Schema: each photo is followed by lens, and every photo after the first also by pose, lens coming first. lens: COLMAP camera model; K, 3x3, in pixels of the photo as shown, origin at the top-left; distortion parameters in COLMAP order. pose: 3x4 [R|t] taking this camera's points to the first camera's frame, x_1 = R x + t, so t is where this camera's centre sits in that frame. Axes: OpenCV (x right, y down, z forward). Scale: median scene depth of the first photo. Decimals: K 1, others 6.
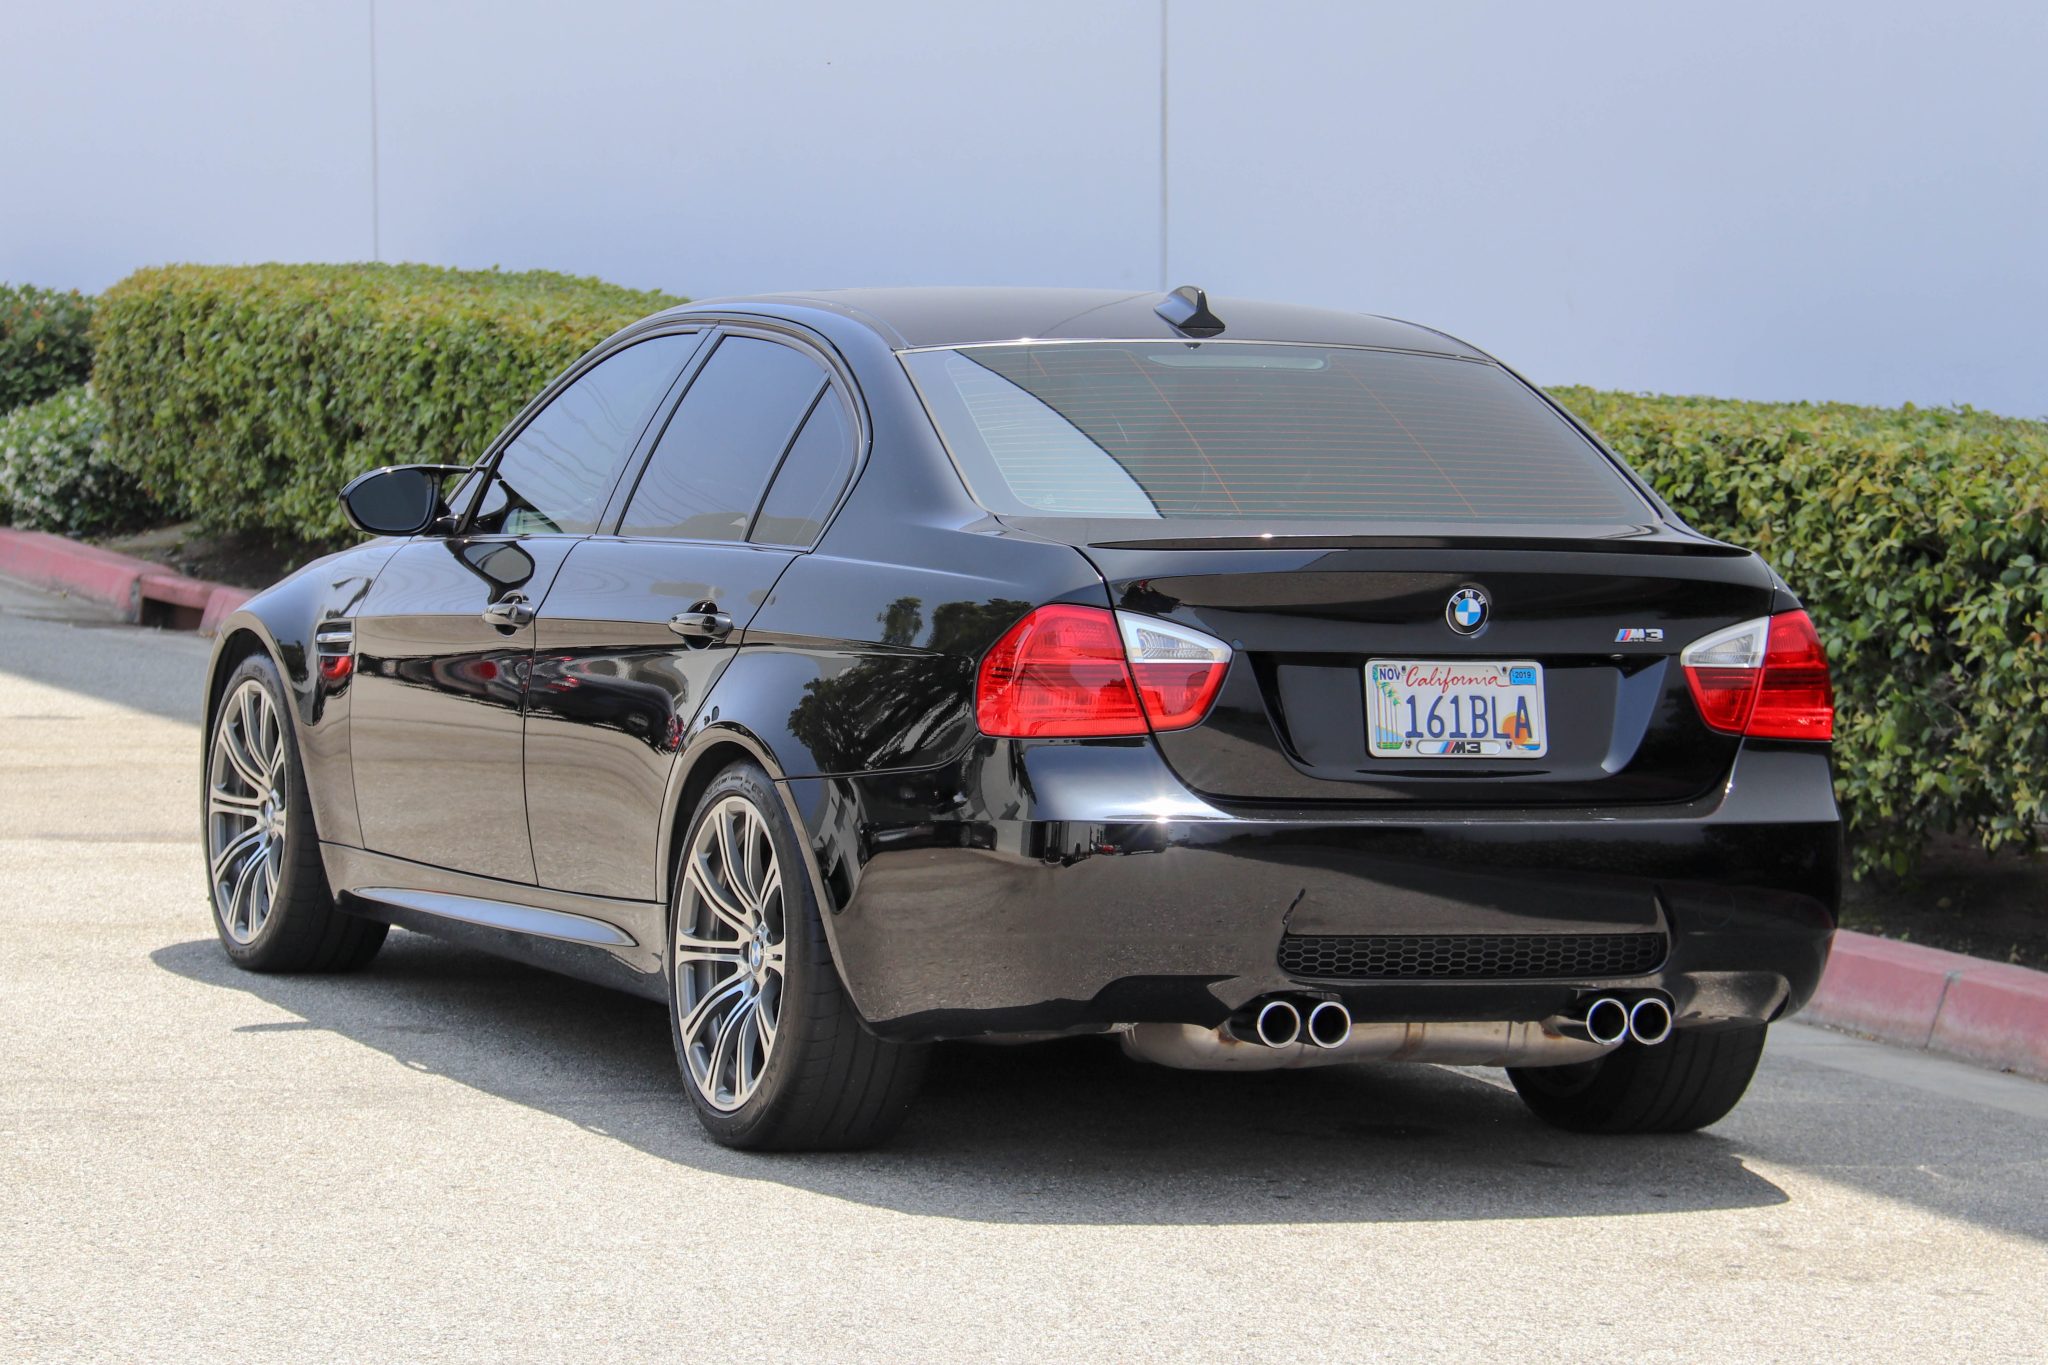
lens RADIAL K [[9823.8, 0, 1024.0], [0, 9823.8, 682.5], [0, 0, 1]] dist [0.187836, 29.784527]
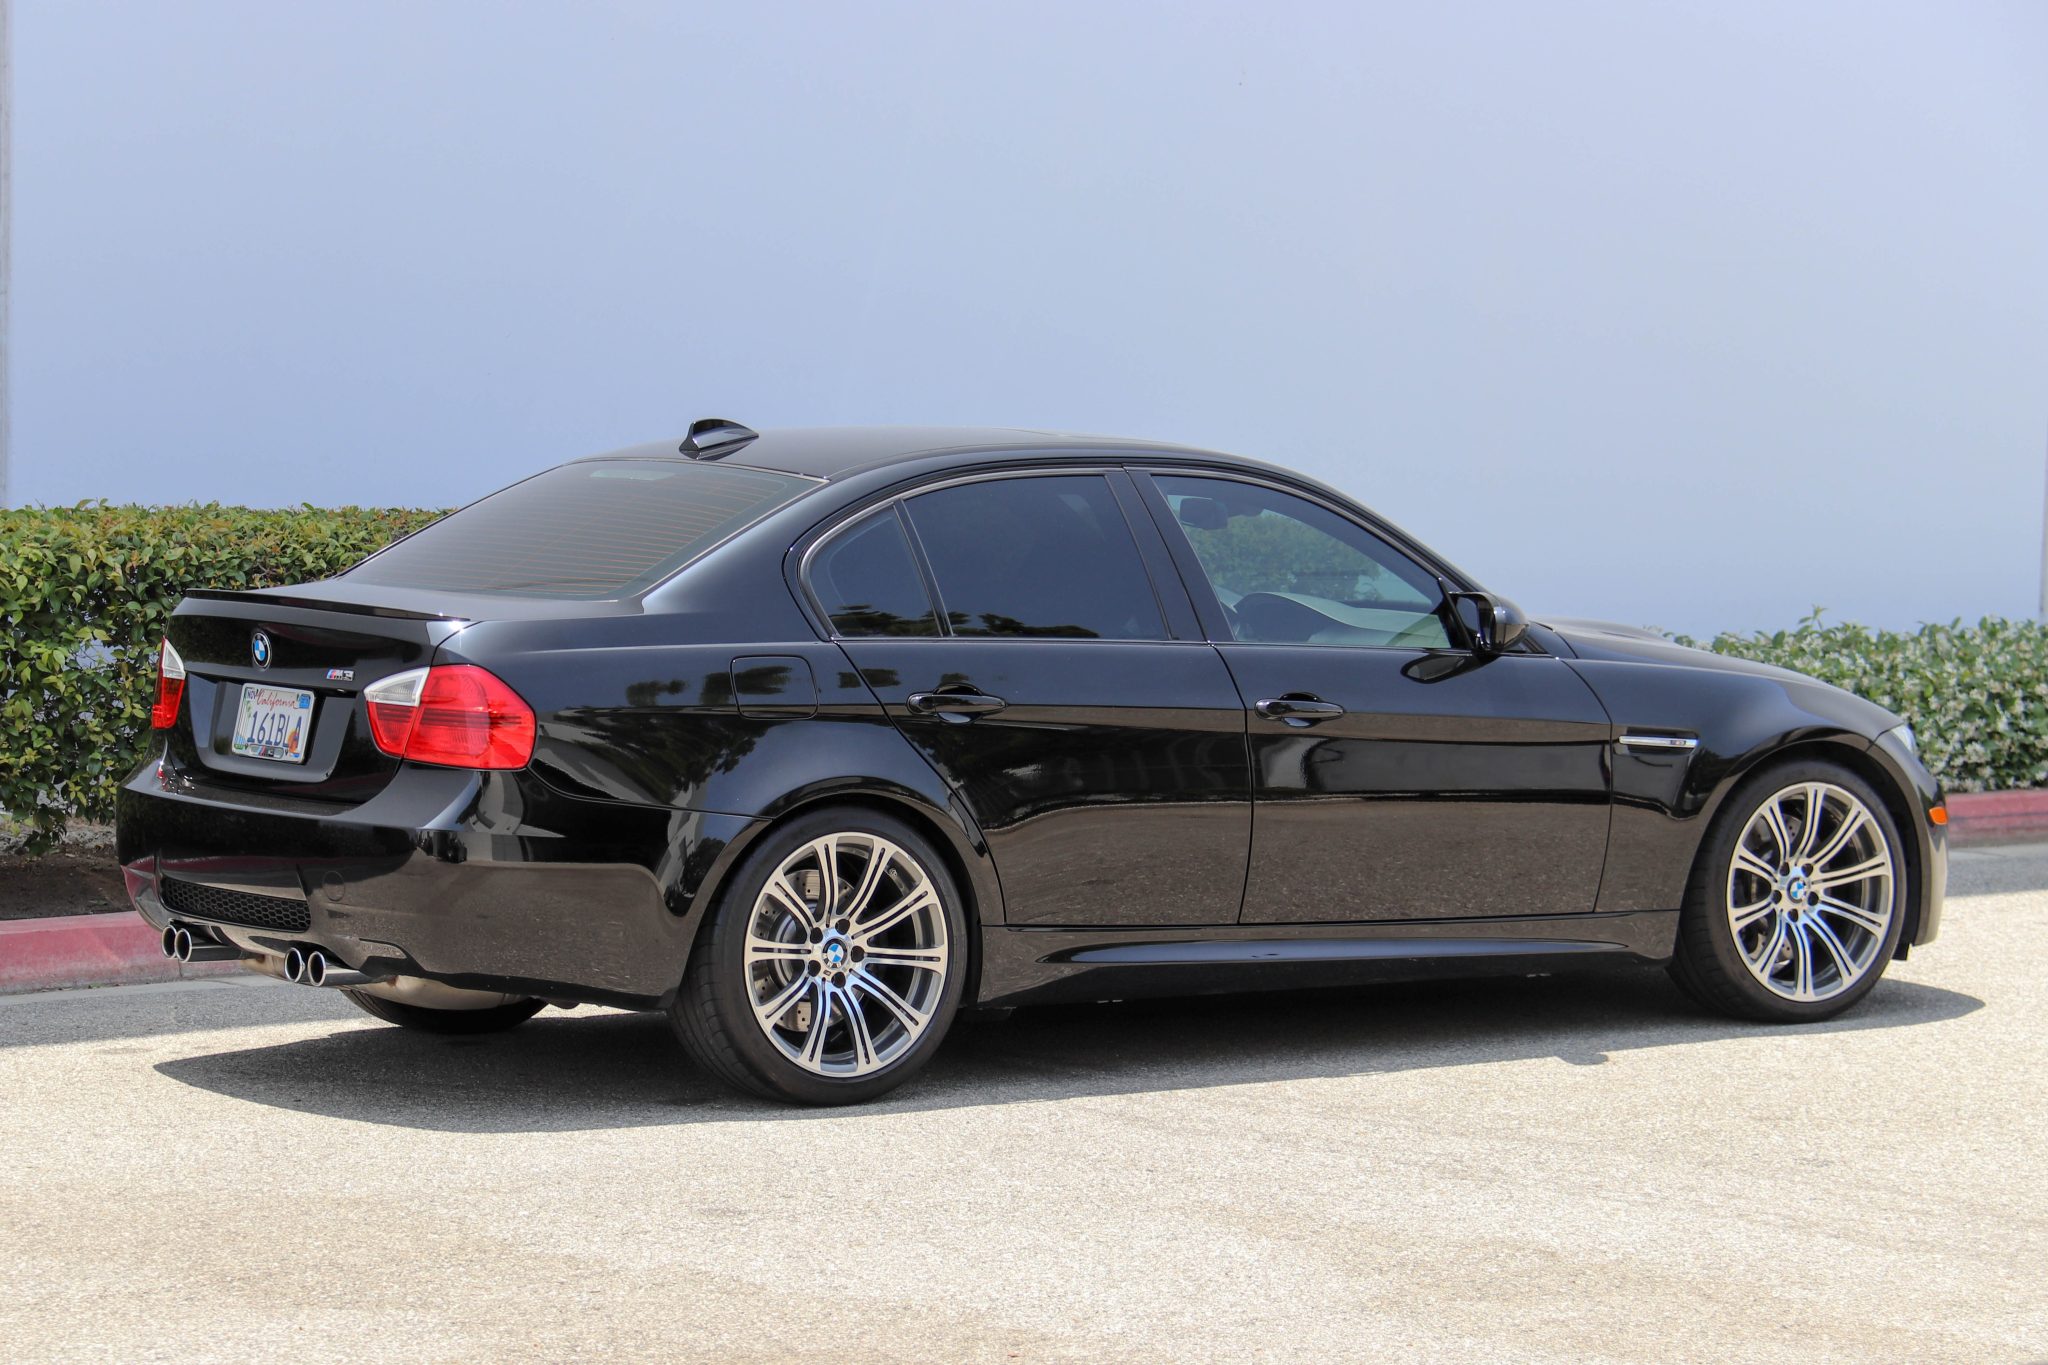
lens RADIAL K [[9823.8, 0, 1024.0], [0, 9823.8, 682.5], [0, 0, 1]] dist [0.187836, 29.784527]
pose [[0.186807, 0.029999, -0.981938, 1.330897], [-0.060478, 0.997989, 0.018984, -0.033291], [0.980533, 0.055839, 0.188246, 0.820363]]
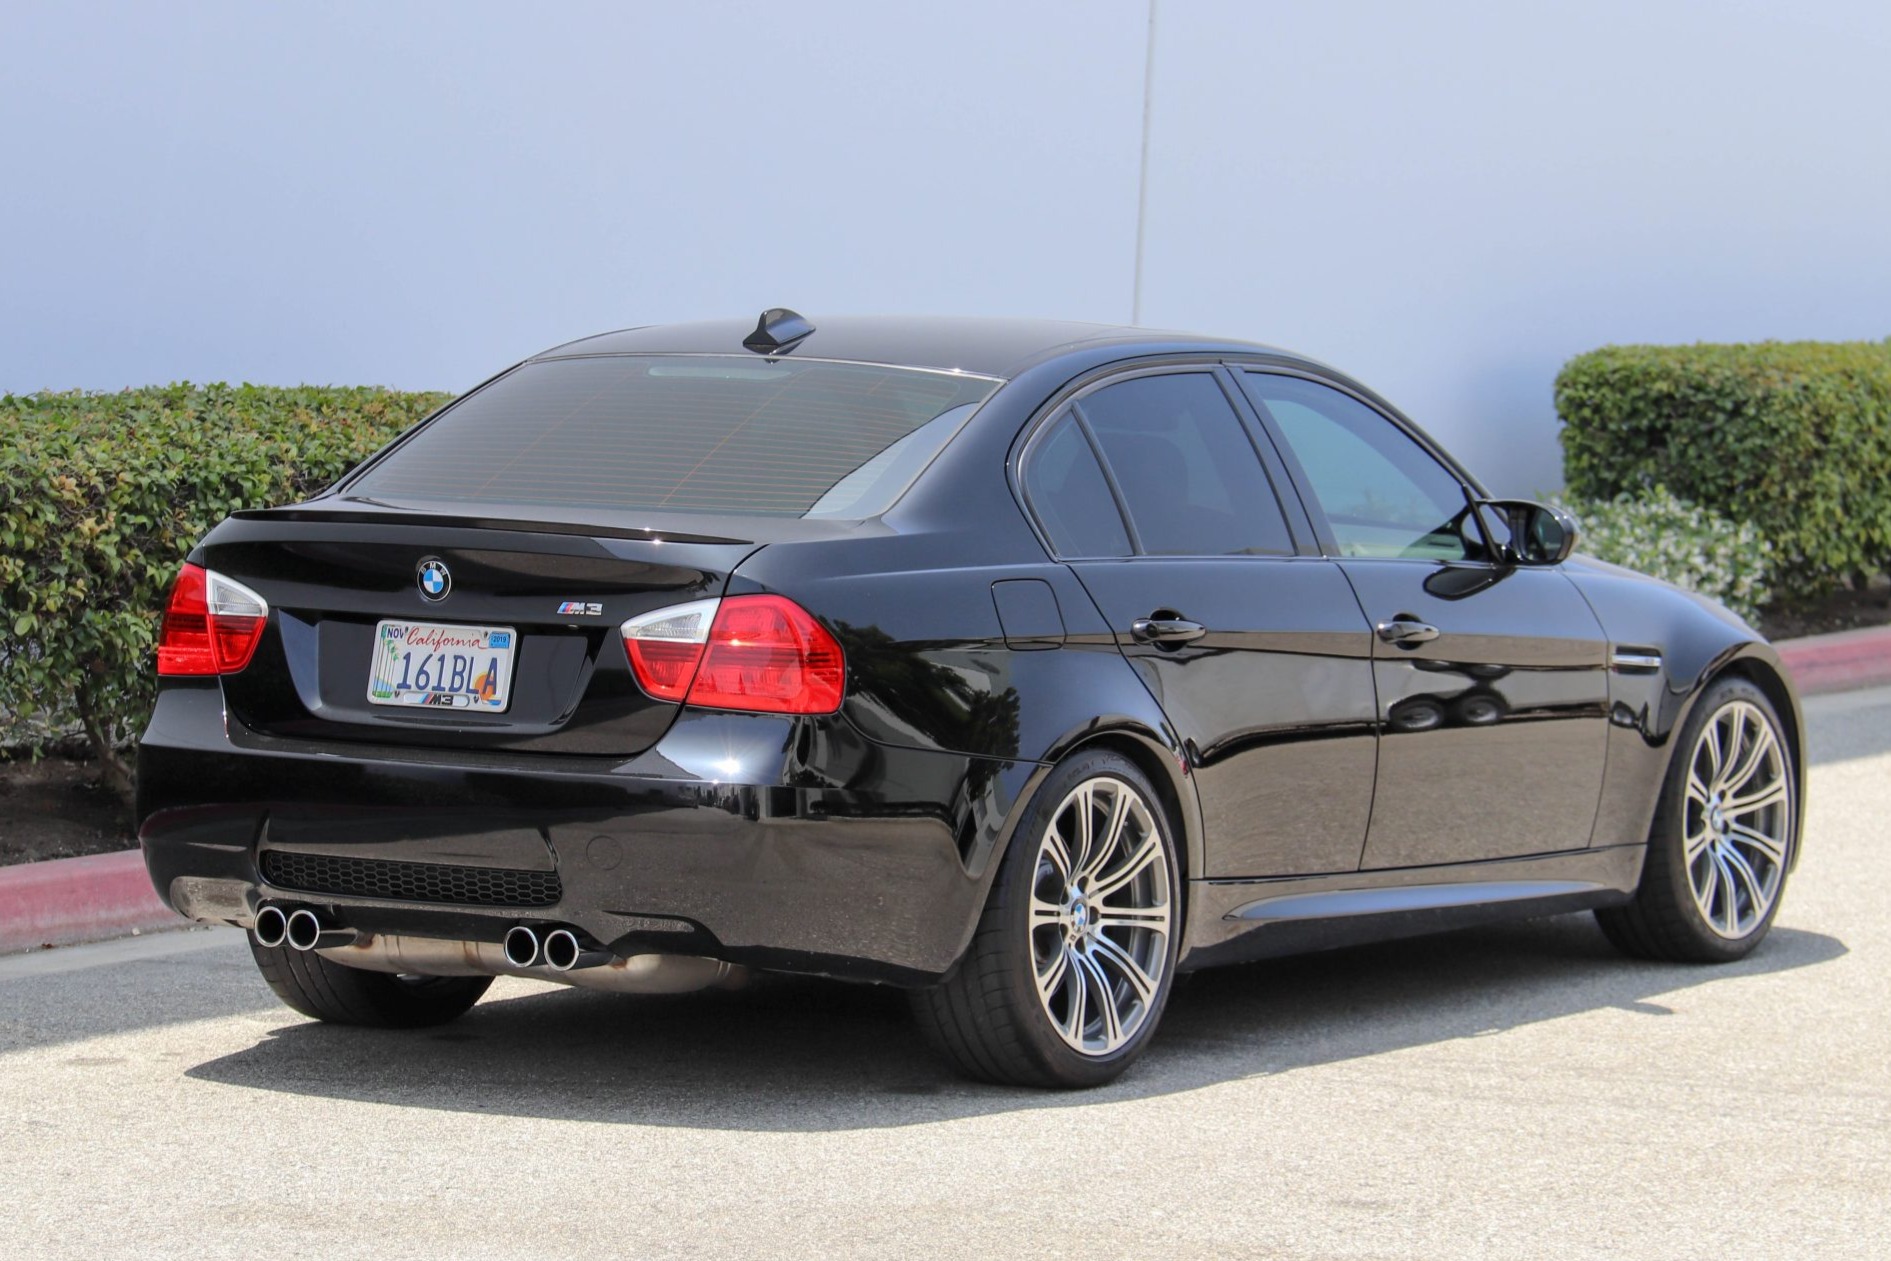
lens RADIAL K [[9070.7, 0, 945.5], [0, 9070.7, 630.5], [0, 0, 1]] dist [0.187836, 29.784527]
pose [[0.581429, 0.030599, -0.813021, 0.909270], [-0.050029, 0.998746, 0.001811, -0.006121], [0.812057, 0.039621, 0.582231, 0.416325]]
